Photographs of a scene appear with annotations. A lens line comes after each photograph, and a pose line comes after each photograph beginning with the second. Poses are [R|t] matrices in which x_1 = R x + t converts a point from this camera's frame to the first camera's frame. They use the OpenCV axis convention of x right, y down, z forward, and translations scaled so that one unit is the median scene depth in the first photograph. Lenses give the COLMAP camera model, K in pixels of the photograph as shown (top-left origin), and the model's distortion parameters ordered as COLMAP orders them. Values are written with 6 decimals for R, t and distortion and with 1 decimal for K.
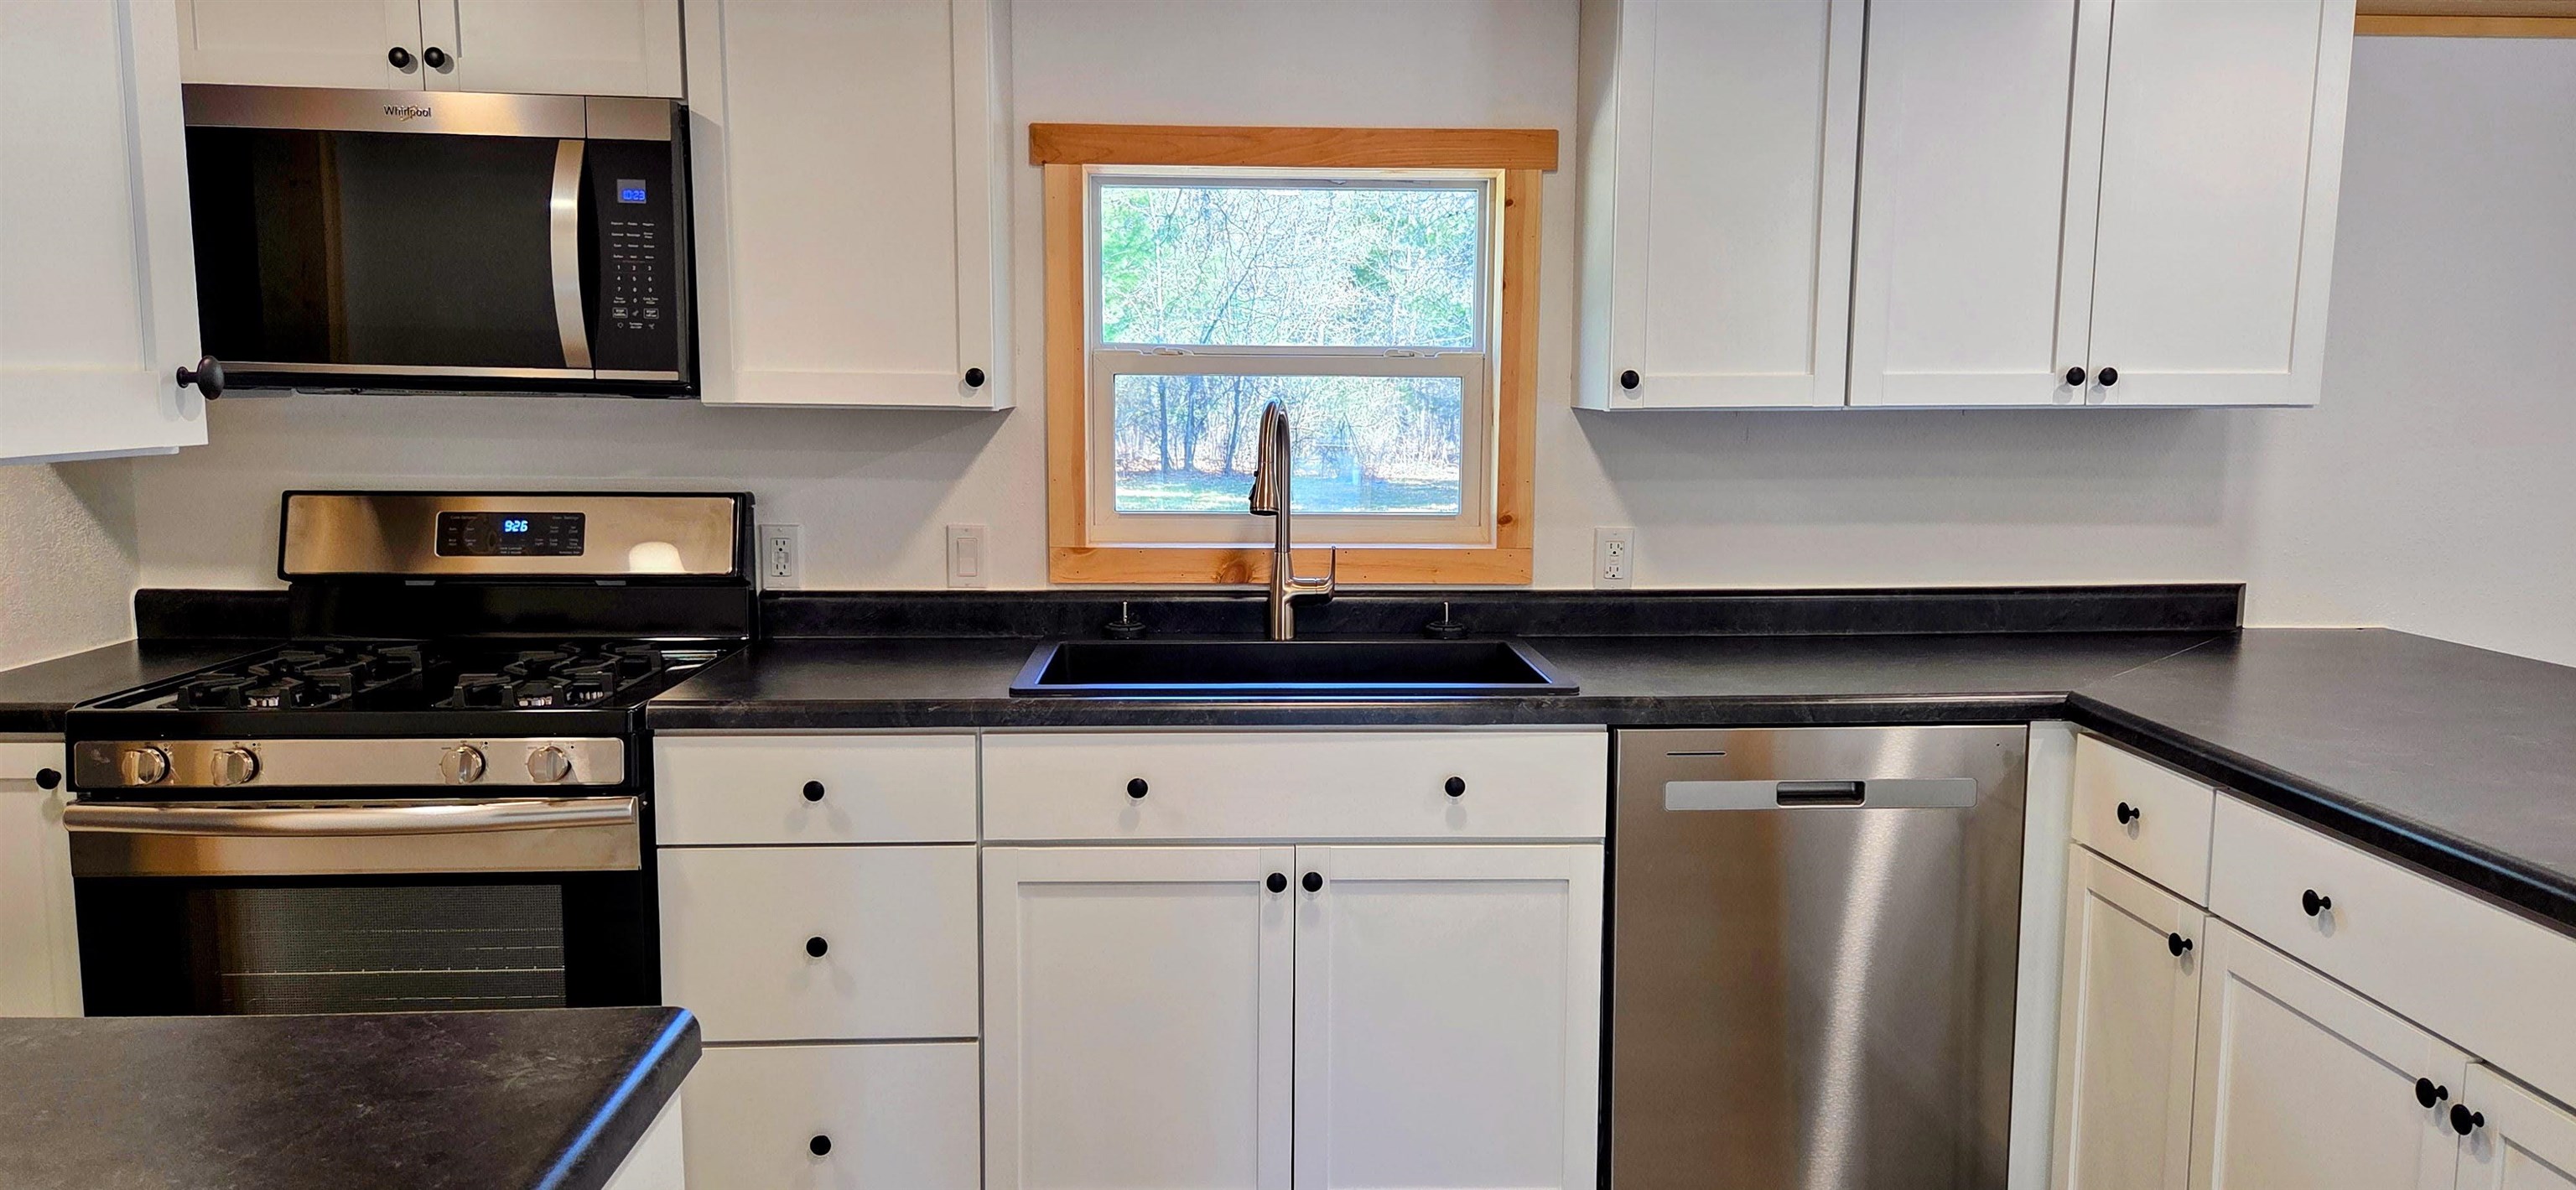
lens RADIAL K [[1724.5, 0, 1297.6], [0, 1724.5, 605.7], [0, 0, 1]] dist [0.075768, -0.061031]
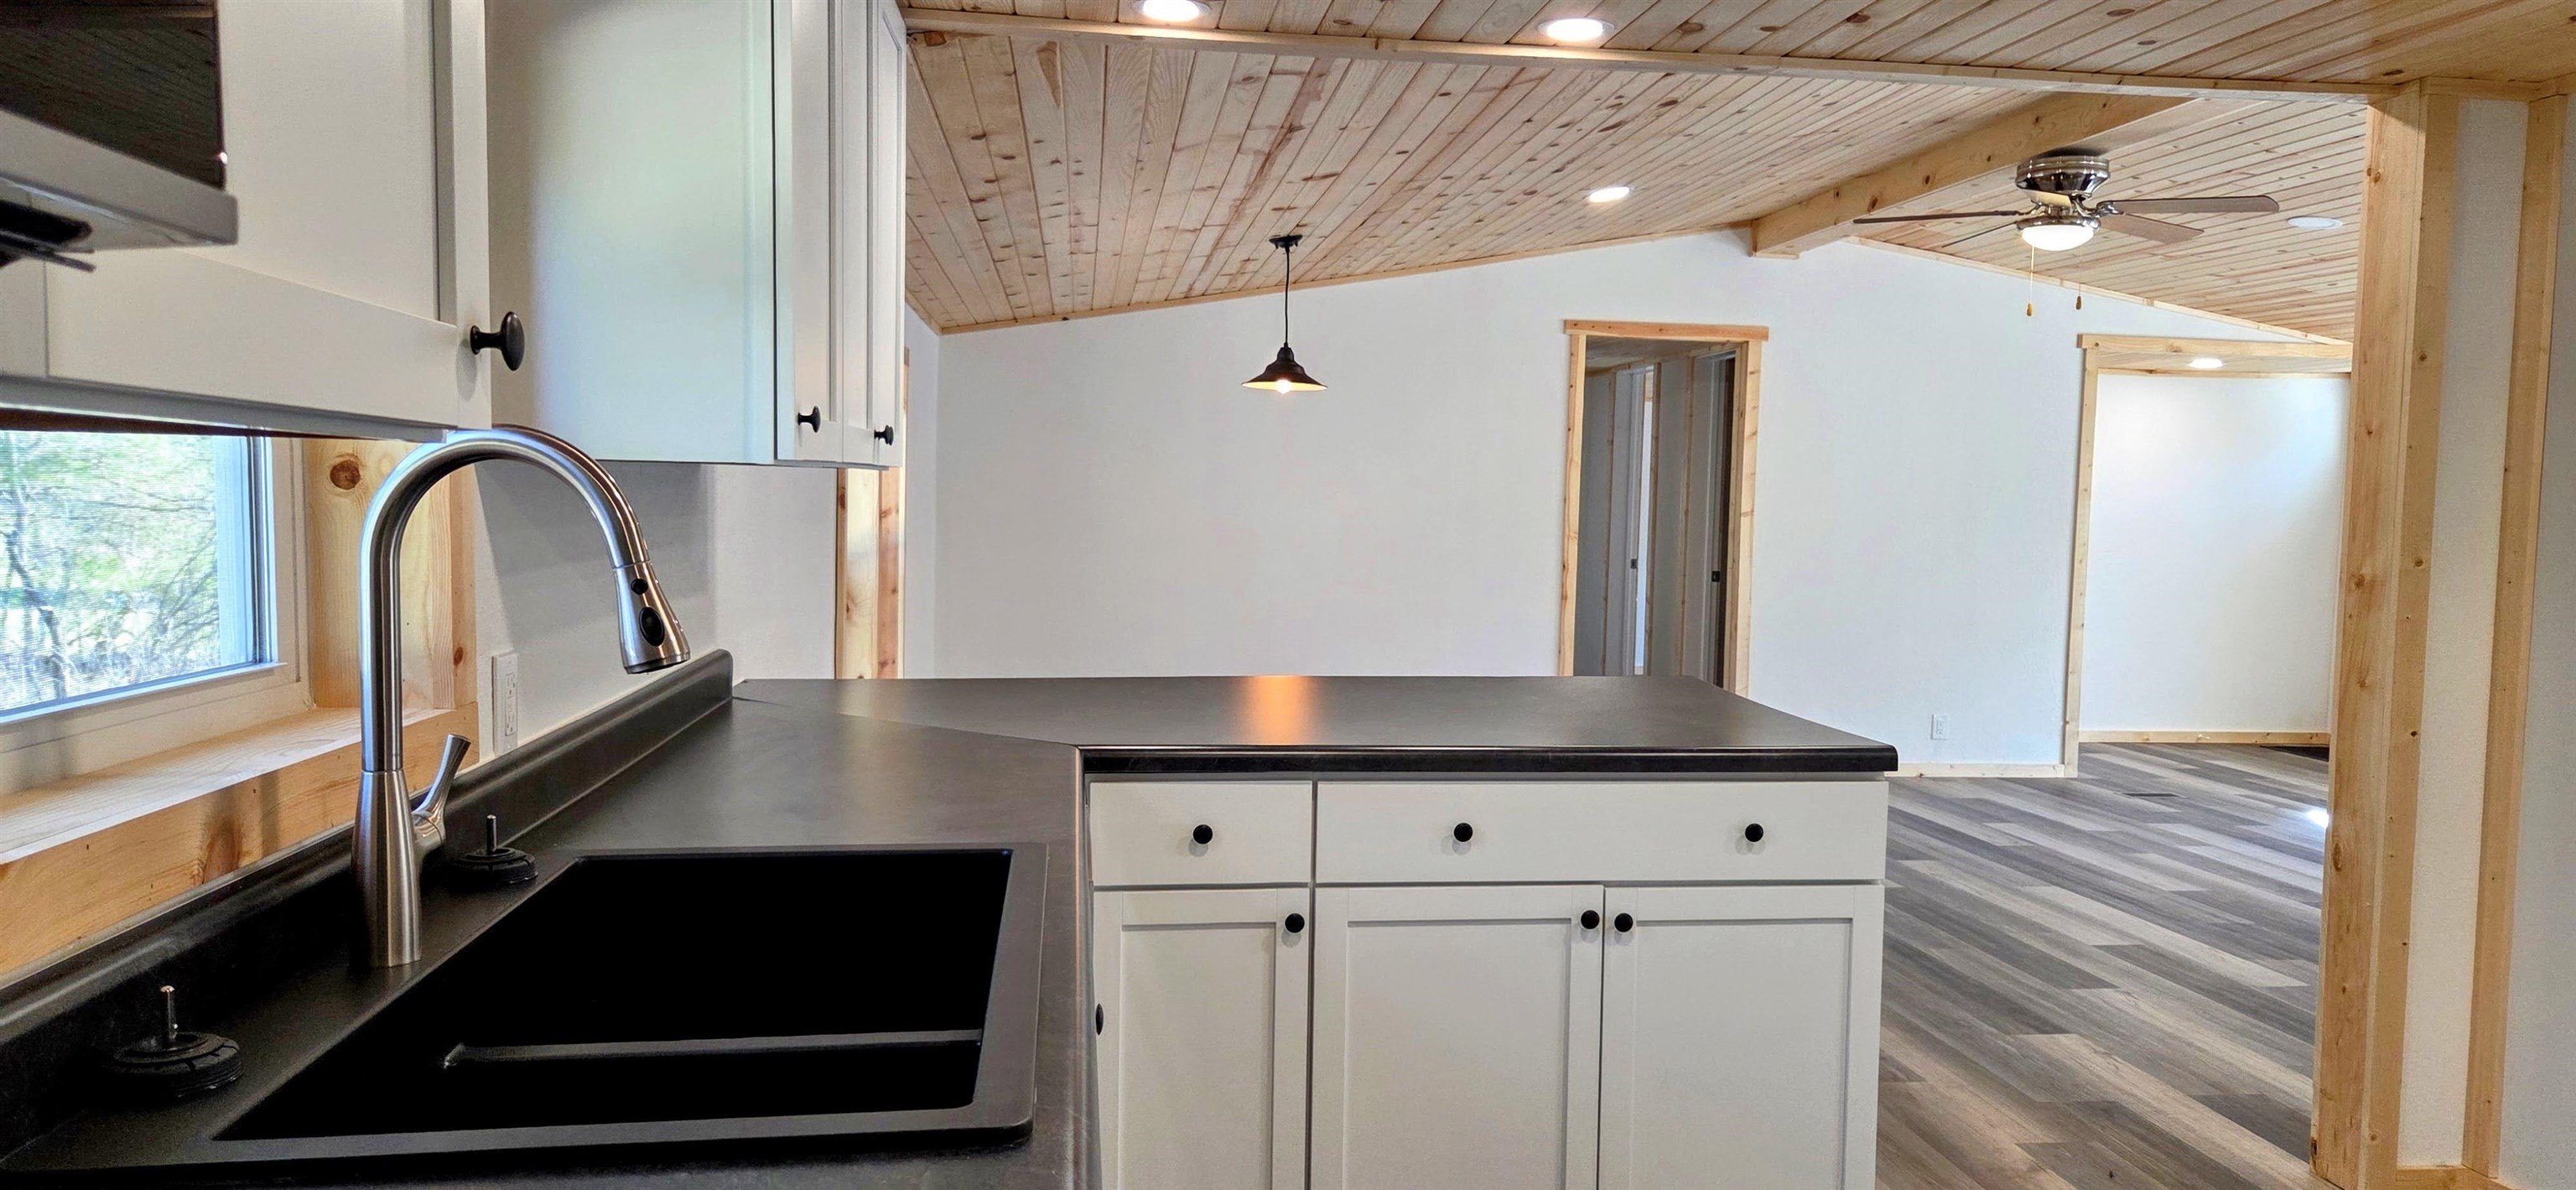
lens RADIAL K [[1724.5, 0, 1297.6], [0, 1724.5, 605.7], [0, 0, 1]] dist [0.075768, -0.061031]
pose [[-0.067001, -0.075099, 0.994923, -0.466727], [0.116870, 0.989708, 0.082576, -0.082035], [-0.990885, 0.121810, -0.057534, 0.798014]]
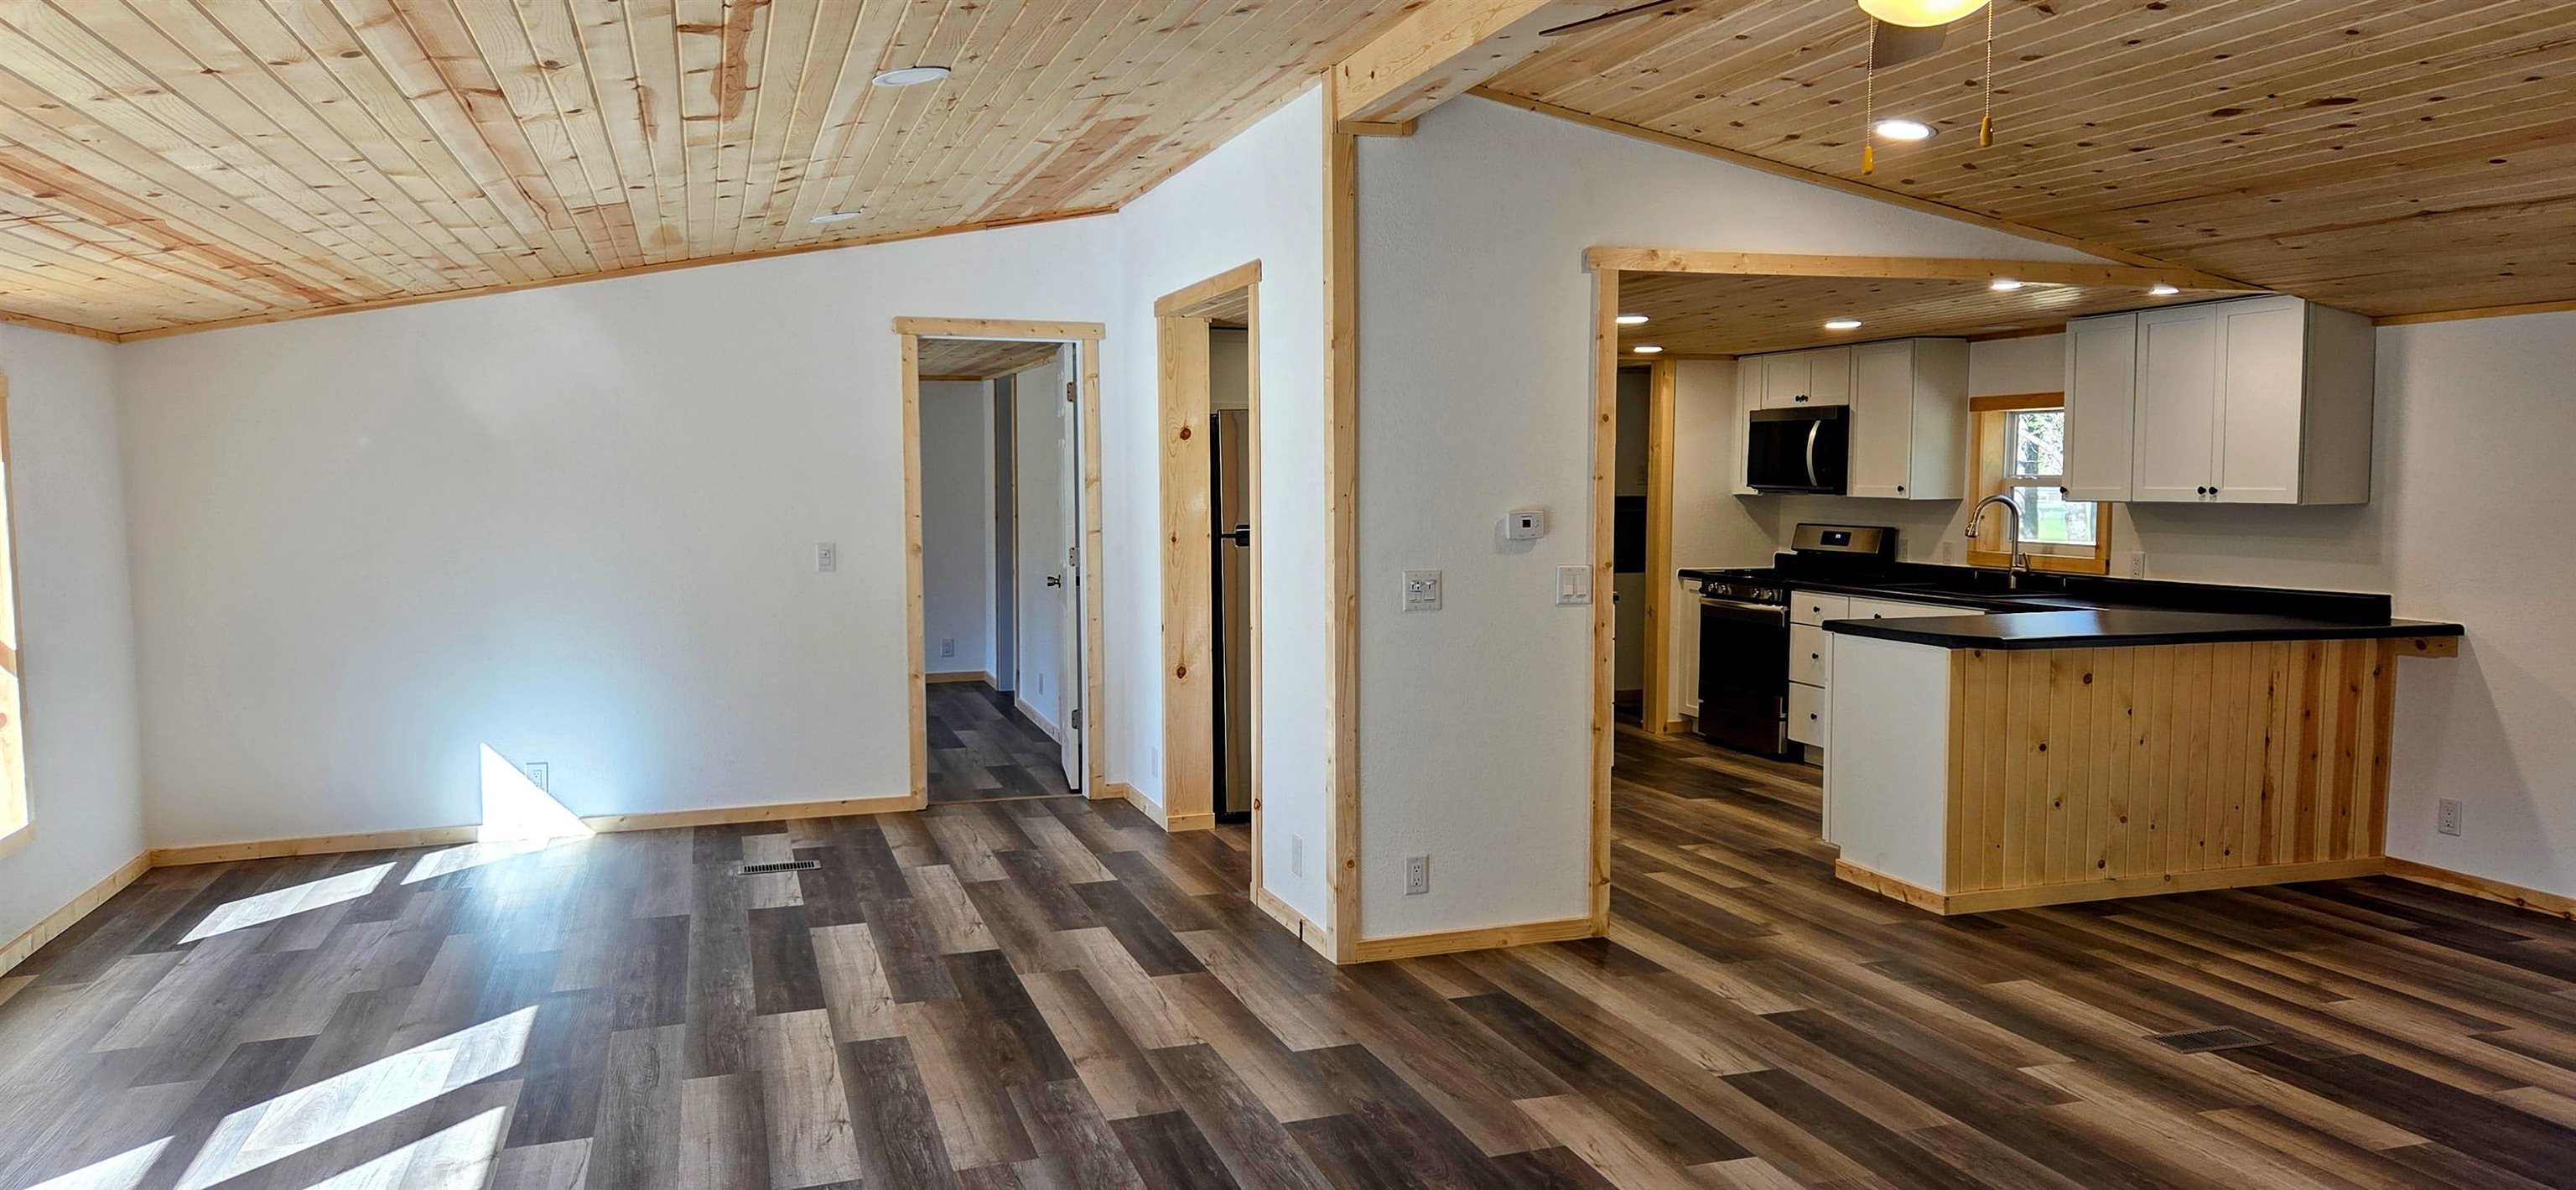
lens RADIAL K [[1724.5, 0, 1297.6], [0, 1724.5, 605.7], [0, 0, 1]] dist [0.075768, -0.061031]
pose [[0.260005, 0.066779, -0.963295, 2.281999], [-0.130493, 0.990884, 0.033470, 0.098835], [0.956749, 0.117001, 0.266349, -0.736087]]
